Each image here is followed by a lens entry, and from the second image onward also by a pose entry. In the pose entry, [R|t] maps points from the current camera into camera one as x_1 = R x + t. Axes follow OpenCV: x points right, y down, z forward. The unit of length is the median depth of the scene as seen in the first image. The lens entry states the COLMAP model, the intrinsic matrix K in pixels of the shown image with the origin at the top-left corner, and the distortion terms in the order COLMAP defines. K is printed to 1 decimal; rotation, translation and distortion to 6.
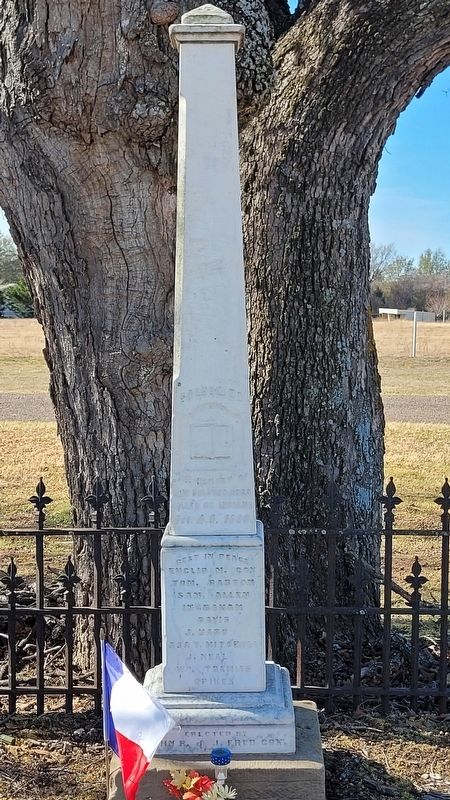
lens RADIAL K [[1392.8, 0, 225.0], [0, 1392.8, 400.0], [0, 0, 1]] dist [0.066318, 0.132031]
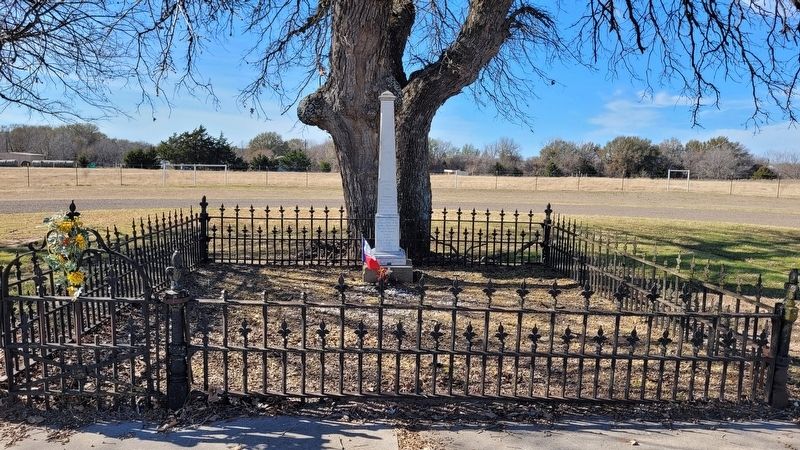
lens RADIAL K [[627.5, 0, 400.0], [0, 627.5, 225.0], [0, 0, 1]] dist [0.006672, 0.003291]
pose [[0.999161, 0.010313, 0.039623, -0.036775], [-0.011229, 0.999673, 0.022965, 0.066461], [-0.039373, -0.023391, 0.998951, -0.739969]]
